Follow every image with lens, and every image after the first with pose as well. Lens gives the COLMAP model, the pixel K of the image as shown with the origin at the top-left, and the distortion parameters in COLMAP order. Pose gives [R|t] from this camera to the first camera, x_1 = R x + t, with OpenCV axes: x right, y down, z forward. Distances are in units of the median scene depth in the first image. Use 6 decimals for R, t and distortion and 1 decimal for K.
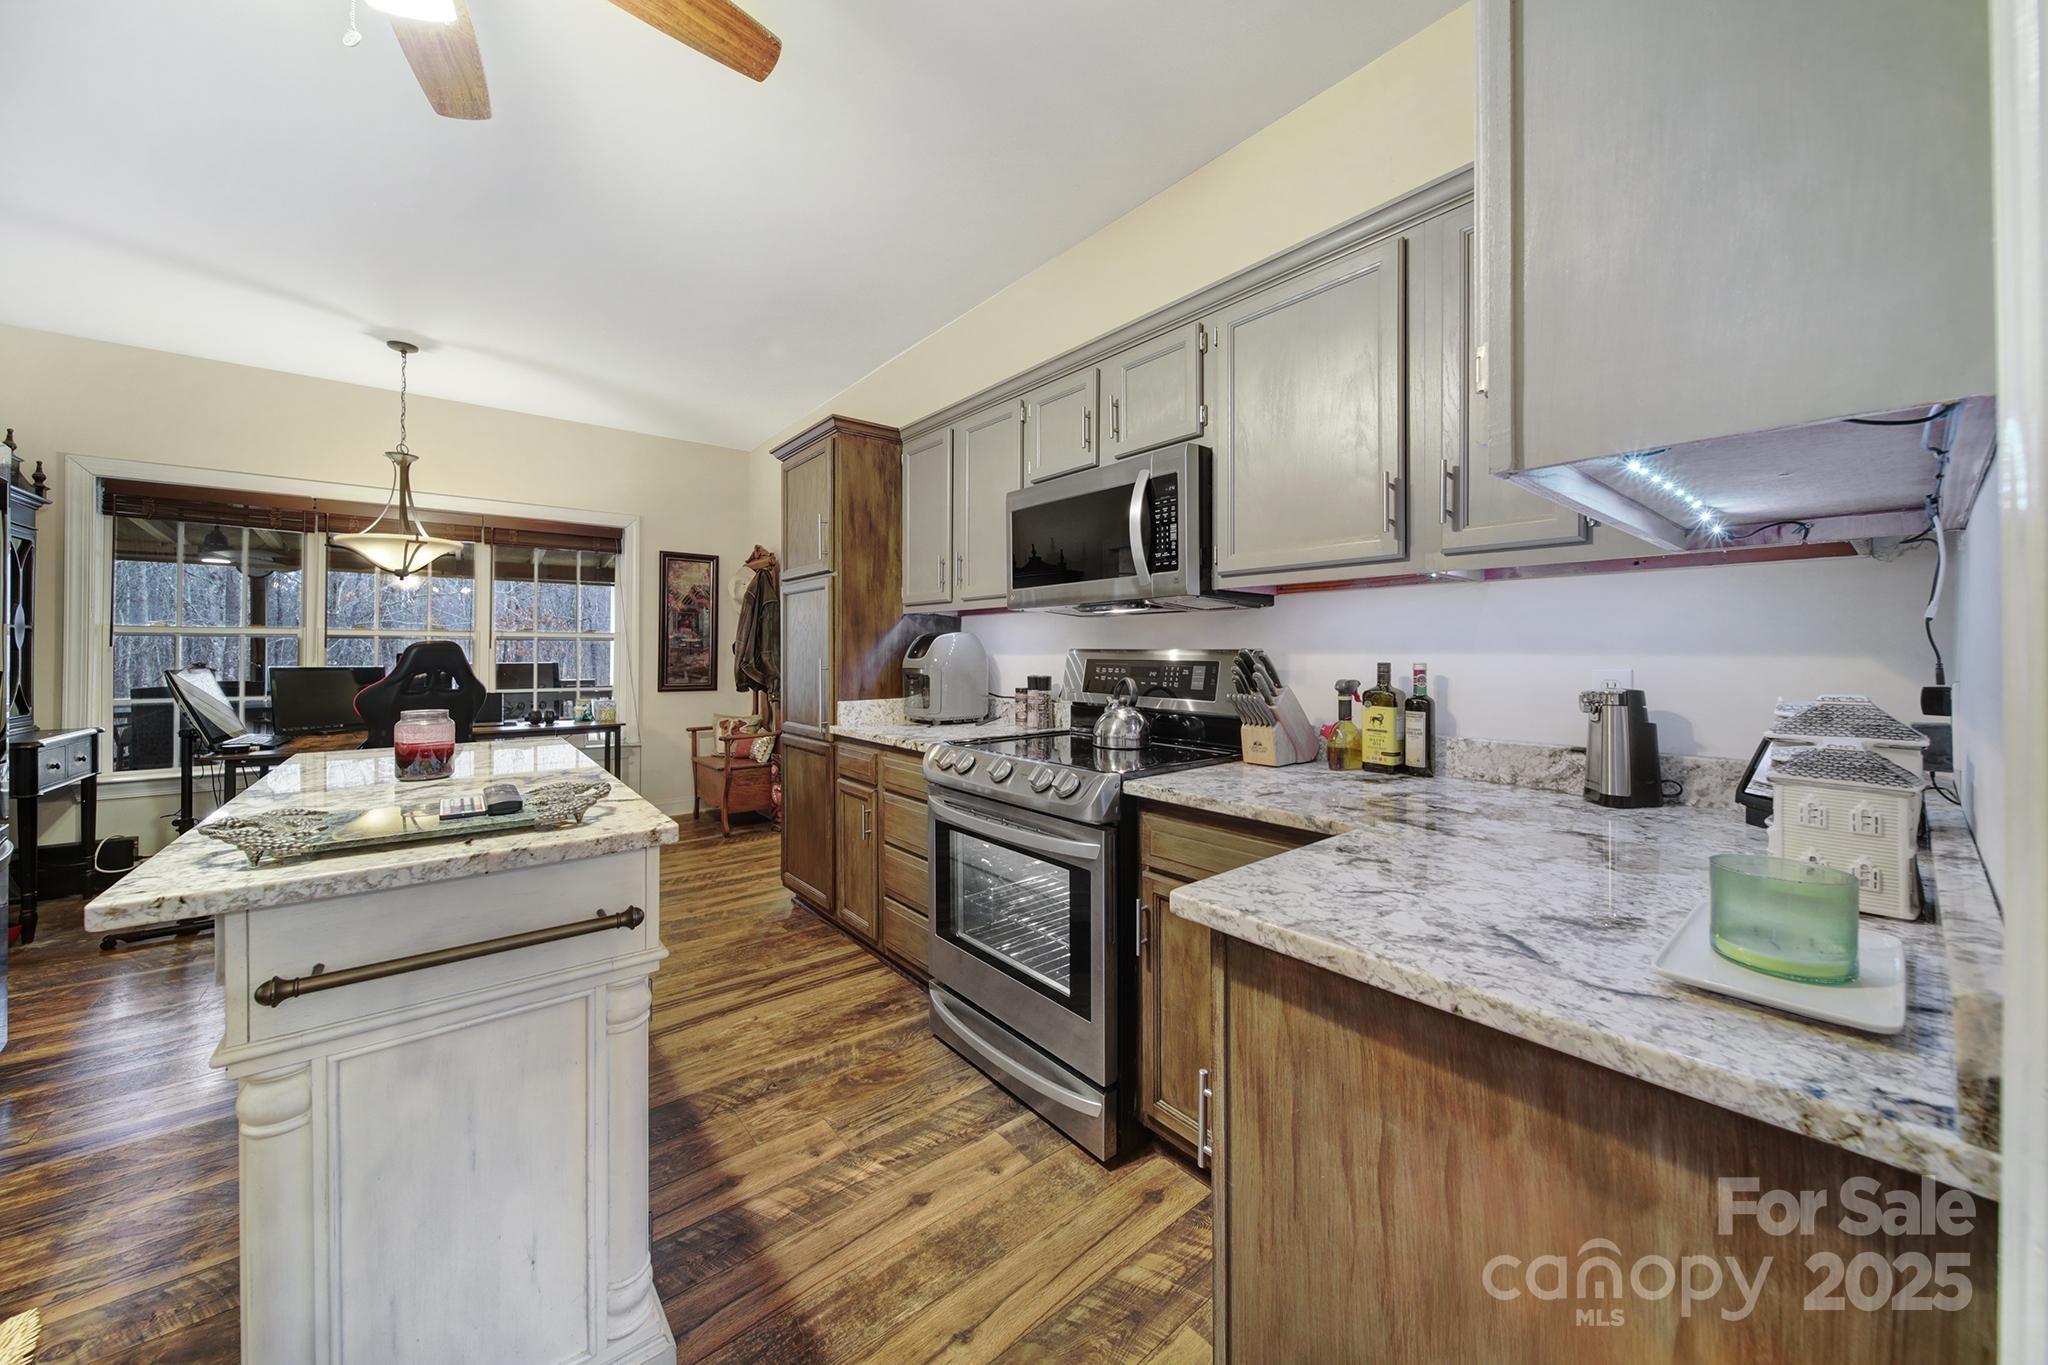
lens RADIAL K [[720.6, 0, 1003.8], [0, 720.6, 647.4], [0, 0, 1]] dist [-0.001929, -0.001104]
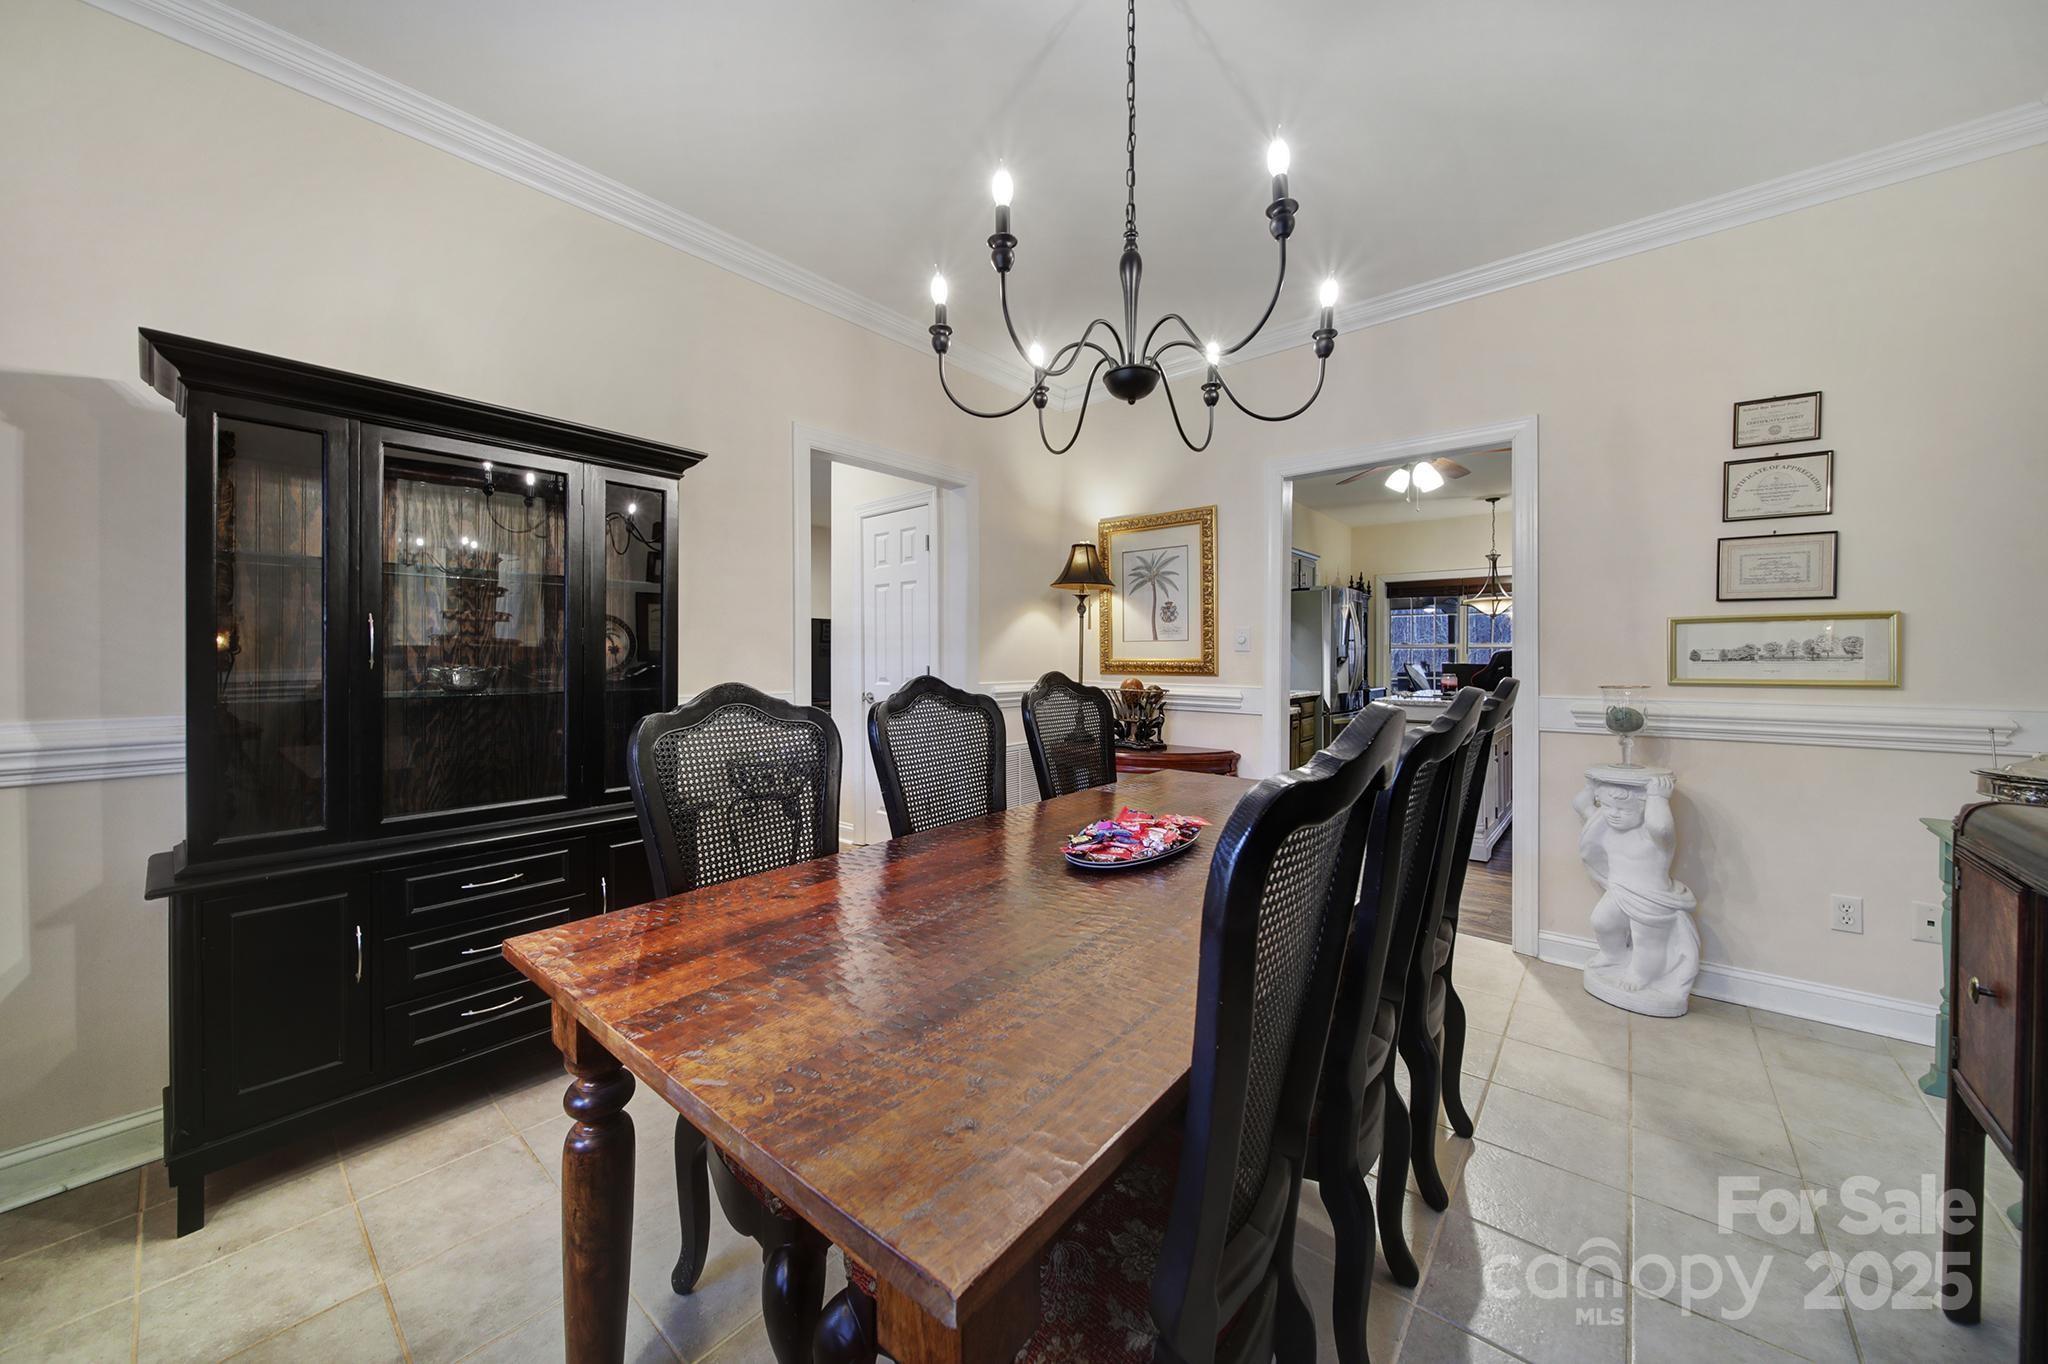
lens RADIAL K [[720.6, 0, 1032.5], [0, 720.6, 662.9], [0, 0, 1]] dist [-0.001929, -0.001104]
pose [[0.208697, -0.000219, -0.977980, 0.860845], [0.006405, 0.999979, 0.001143, 0.016138], [0.977959, -0.006502, 0.208694, -0.672190]]
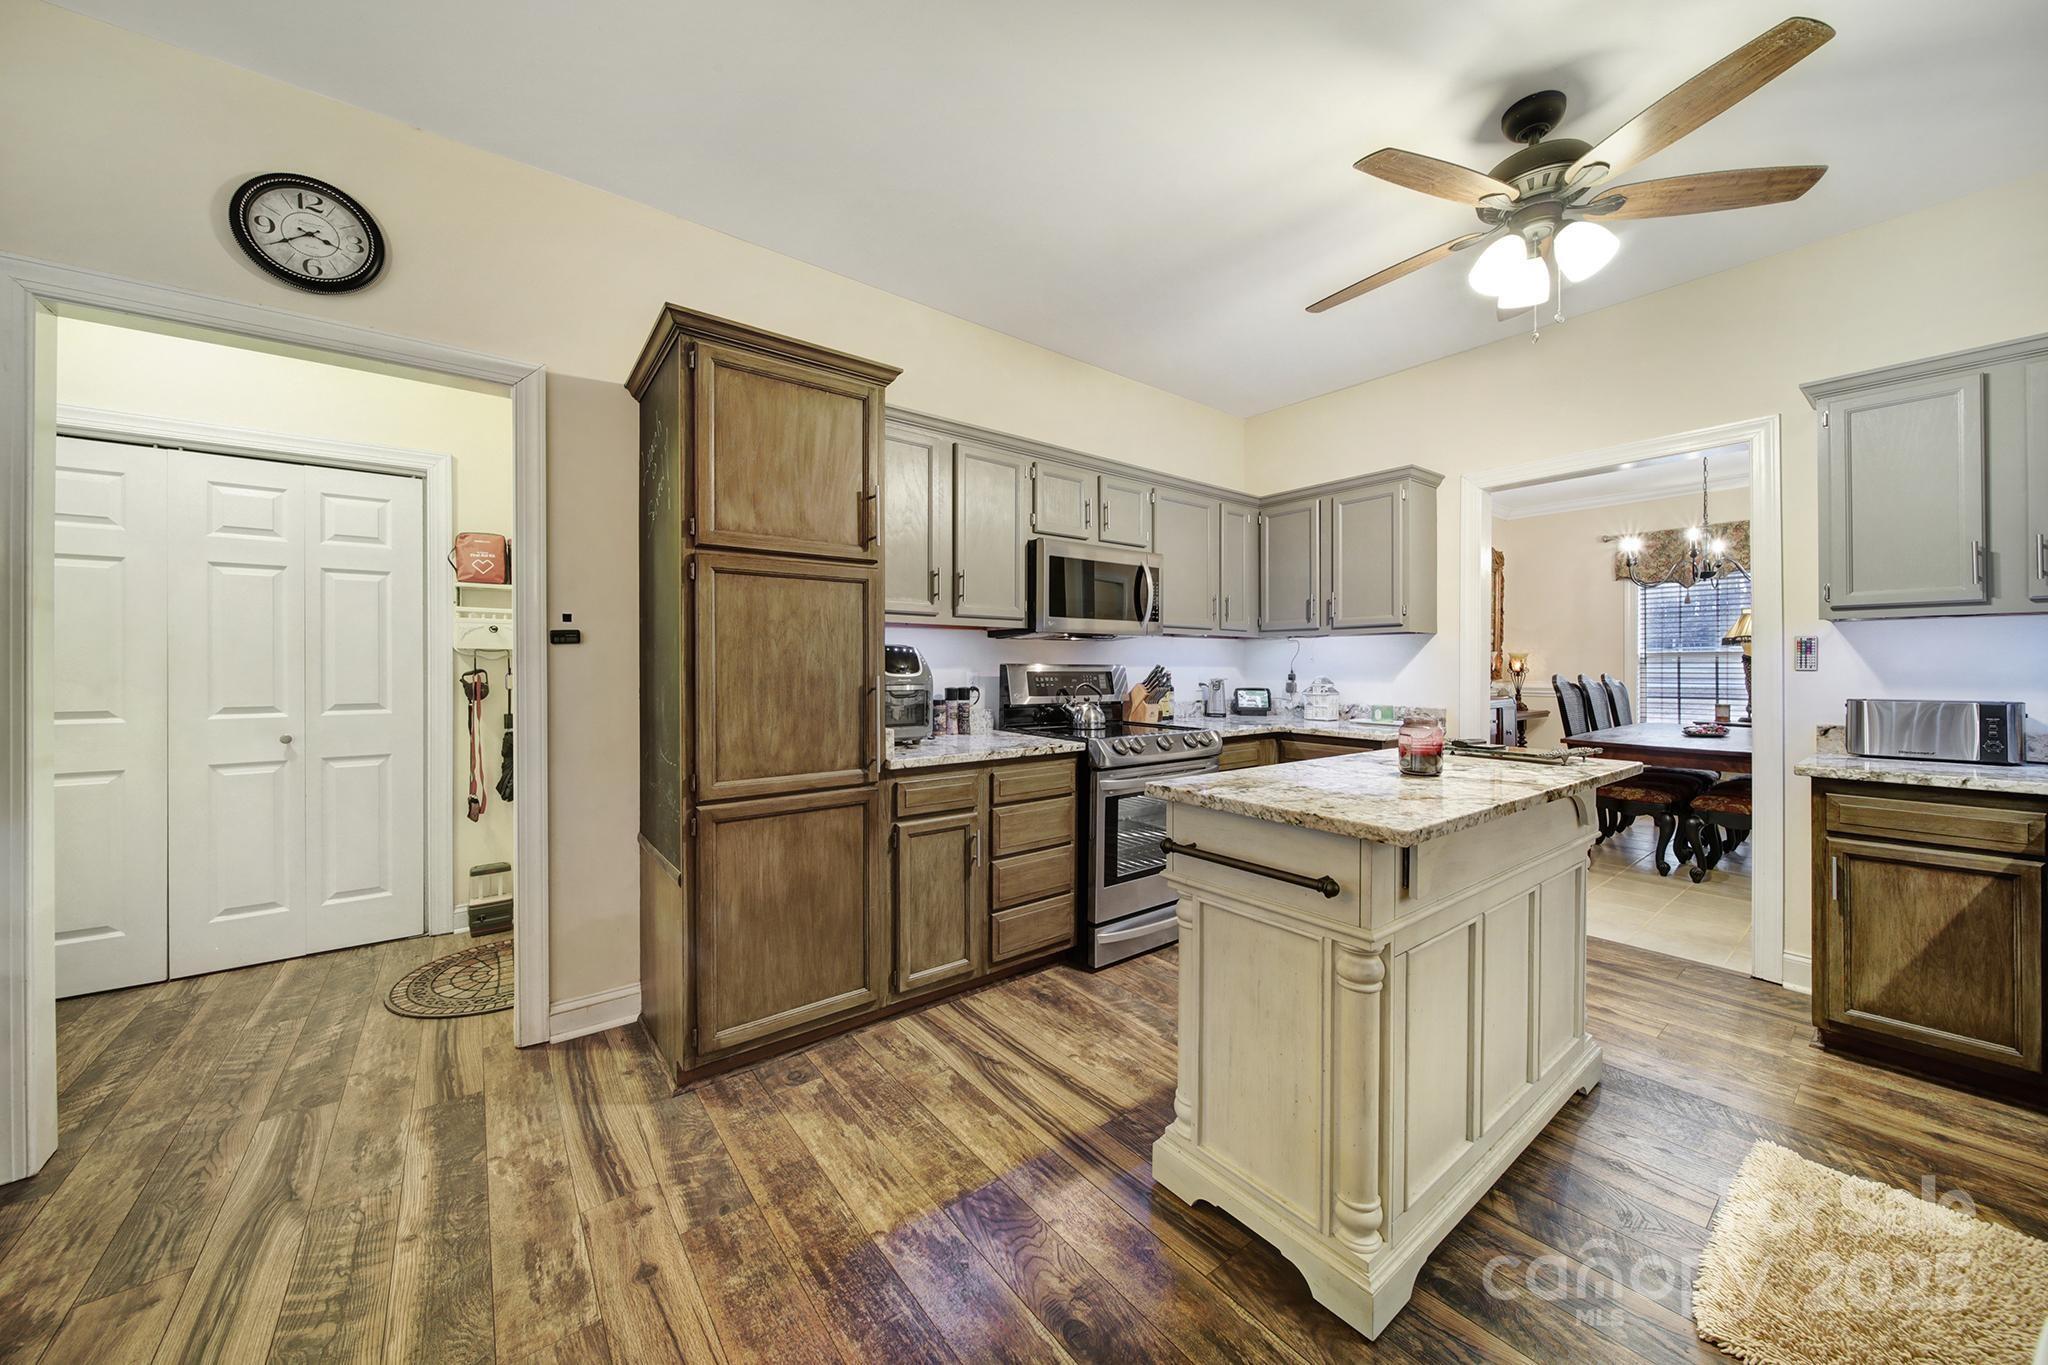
lens RADIAL K [[720.6, 0, 1034.0], [0, 720.6, 674.7], [0, 0, 1]] dist [-0.001929, -0.001104]
pose [[0.004871, -0.012539, 0.999910, -0.802068], [-0.004593, 0.999911, 0.012561, 0.003981], [-0.999978, -0.004654, 0.004813, 0.657316]]
